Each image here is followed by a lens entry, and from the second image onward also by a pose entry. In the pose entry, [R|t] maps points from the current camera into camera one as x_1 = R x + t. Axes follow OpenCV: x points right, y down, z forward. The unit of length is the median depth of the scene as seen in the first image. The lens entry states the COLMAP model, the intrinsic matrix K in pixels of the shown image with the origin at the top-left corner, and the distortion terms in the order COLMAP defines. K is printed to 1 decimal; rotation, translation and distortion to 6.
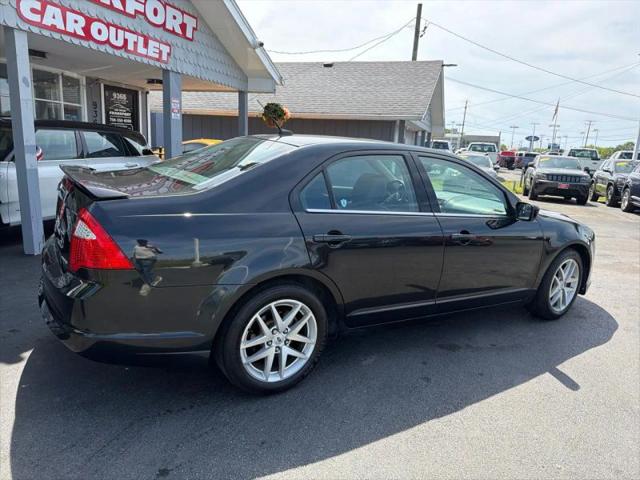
lens RADIAL K [[448.6, 0, 320.3], [0, 448.6, 249.3], [0, 0, 1]] dist [0.013188, -0.021789]
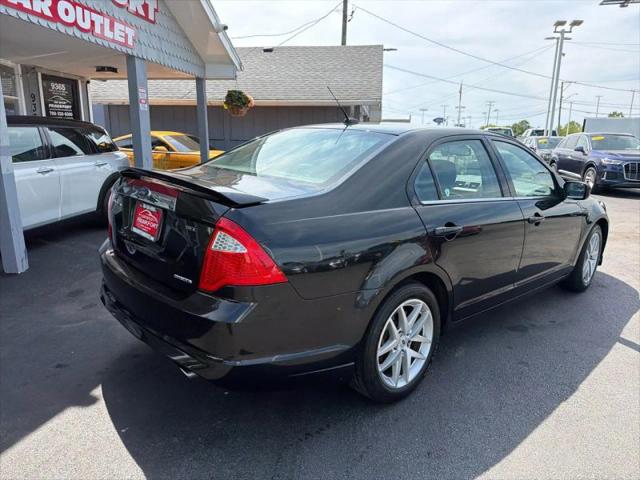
lens RADIAL K [[448.6, 0, 320.3], [0, 448.6, 249.3], [0, 0, 1]] dist [0.013188, -0.021789]
pose [[0.982617, -0.079764, 0.167635, -0.178394], [0.075145, 0.996602, 0.033731, -0.016544], [-0.169756, -0.020548, 0.985272, 0.045993]]
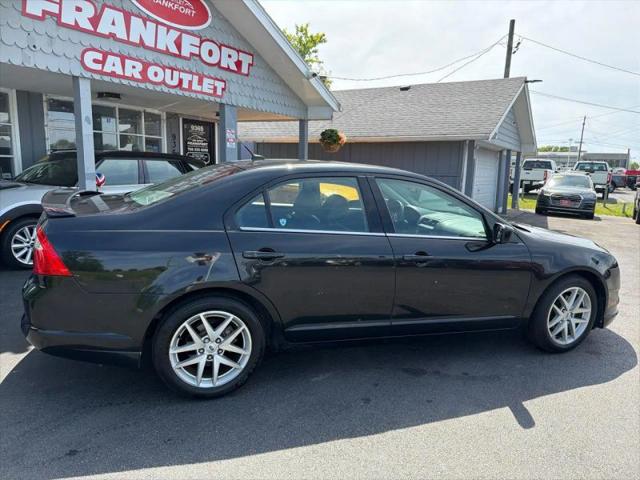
lens RADIAL K [[444.8, 0, 322.2], [0, 444.8, 248.1], [0, 0, 1]] dist [0.069433, -0.117342]
pose [[0.974754, 0.019060, -0.222466, 0.176119], [-0.030539, 0.998367, -0.048270, 0.002167], [0.221183, 0.053846, 0.973745, -0.000485]]
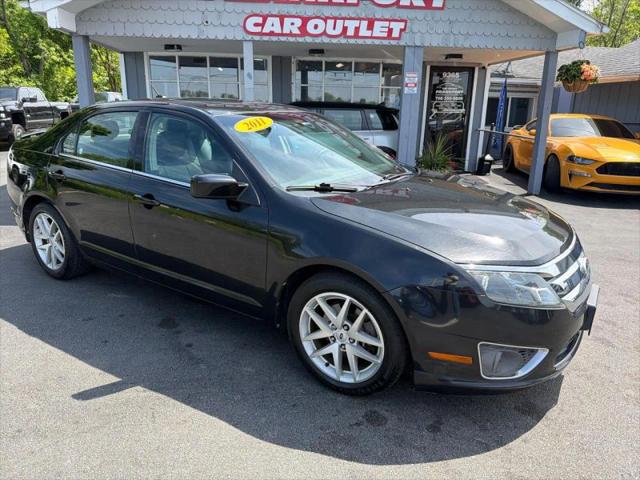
lens RADIAL K [[457.5, 0, 320.0], [0, 457.5, 240.0], [0, 0, 1]] dist [-0.008117, -0.002481]
pose [[0.424562, 0.203428, -0.882250, 0.694727], [-0.197577, 0.971764, 0.128988, -0.074152], [0.883578, 0.119549, 0.452766, 0.480711]]
